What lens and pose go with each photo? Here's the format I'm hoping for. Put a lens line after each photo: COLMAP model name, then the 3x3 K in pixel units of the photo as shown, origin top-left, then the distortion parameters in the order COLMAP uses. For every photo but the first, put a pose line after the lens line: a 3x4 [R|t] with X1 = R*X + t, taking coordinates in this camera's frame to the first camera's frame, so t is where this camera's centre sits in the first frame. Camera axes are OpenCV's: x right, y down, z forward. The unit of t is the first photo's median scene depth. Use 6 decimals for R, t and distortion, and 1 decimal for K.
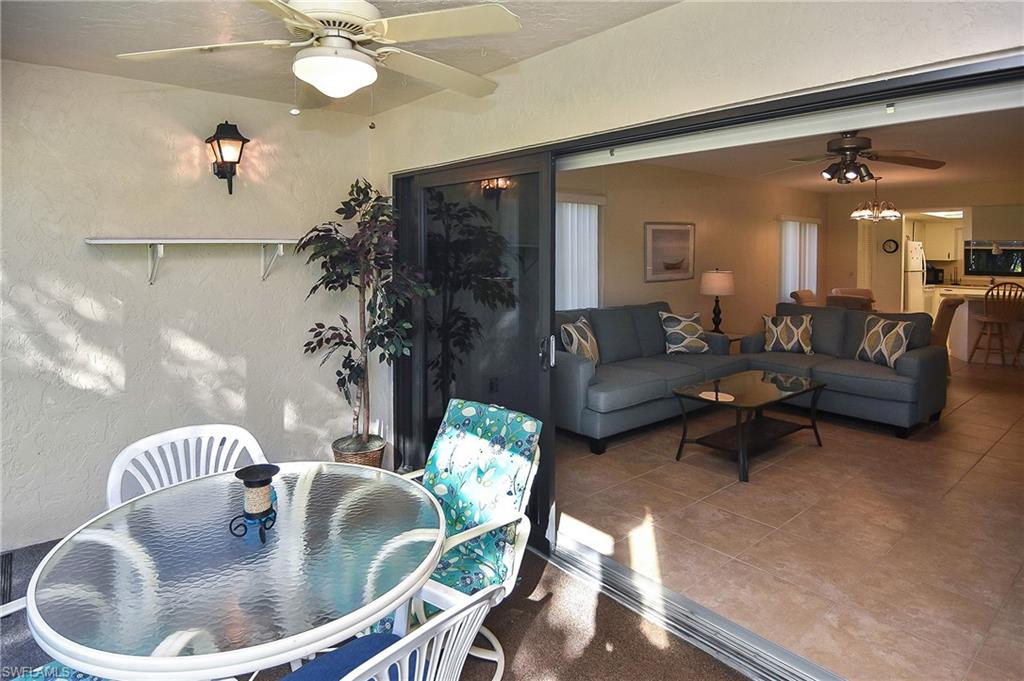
lens RADIAL K [[579.8, 0, 503.9], [0, 579.8, 268.0], [0, 0, 1]] dist [-0.004388, -0.000804]
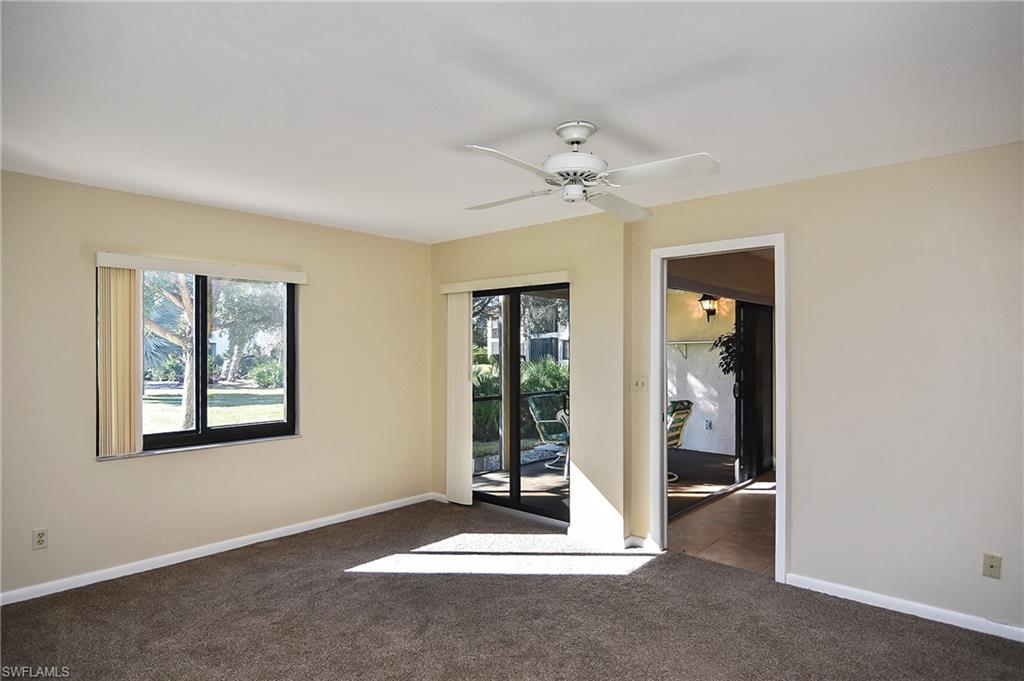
lens RADIAL K [[579.7, 0, 512.0], [0, 579.7, 345.9], [0, 0, 1]] dist [-0.003198, -0.000091]
pose [[0.144896, -0.007865, -0.989416, 1.803067], [-0.024591, 0.999631, -0.011548, 0.018042], [0.989141, 0.026004, 0.144649, -0.154271]]
